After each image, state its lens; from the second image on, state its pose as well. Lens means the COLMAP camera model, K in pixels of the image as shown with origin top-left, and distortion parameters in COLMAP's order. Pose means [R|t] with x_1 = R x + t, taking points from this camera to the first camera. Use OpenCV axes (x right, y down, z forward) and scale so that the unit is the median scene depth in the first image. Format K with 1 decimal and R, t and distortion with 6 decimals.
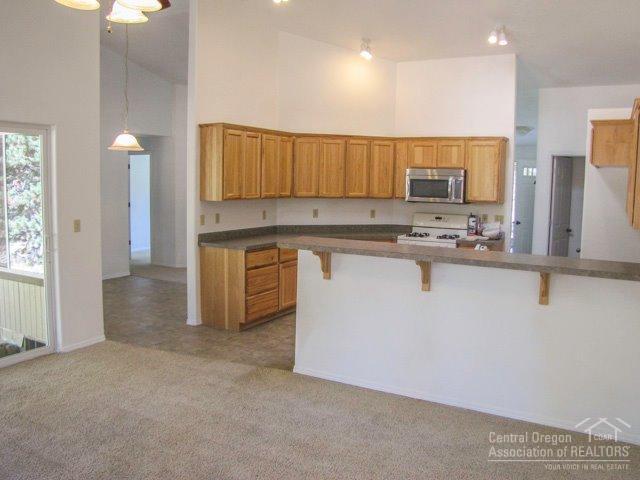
lens RADIAL K [[540.6, 0, 320.0], [0, 540.6, 240.0], [0, 0, 1]] dist [-0.174985, 0.178781]
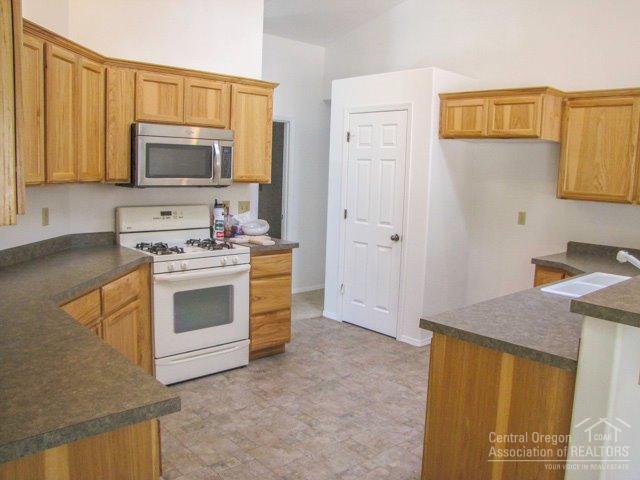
lens RADIAL K [[540.6, 0, 320.0], [0, 540.6, 240.0], [0, 0, 1]] dist [-0.174985, 0.178781]
pose [[0.326405, -0.131674, 0.936014, -0.279486], [0.073936, 0.990772, 0.113594, -0.069686], [-0.942334, 0.032127, 0.333129, 0.704314]]
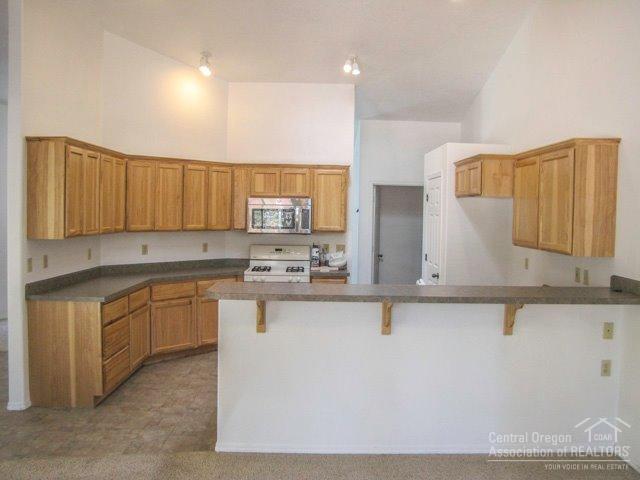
lens RADIAL K [[540.6, 0, 320.0], [0, 540.6, 240.0], [0, 0, 1]] dist [-0.174985, 0.178781]
pose [[0.868366, -0.028108, 0.495126, -0.198508], [0.052668, 0.997973, -0.035717, -0.021898], [-0.493119, 0.057093, 0.868086, 0.149814]]
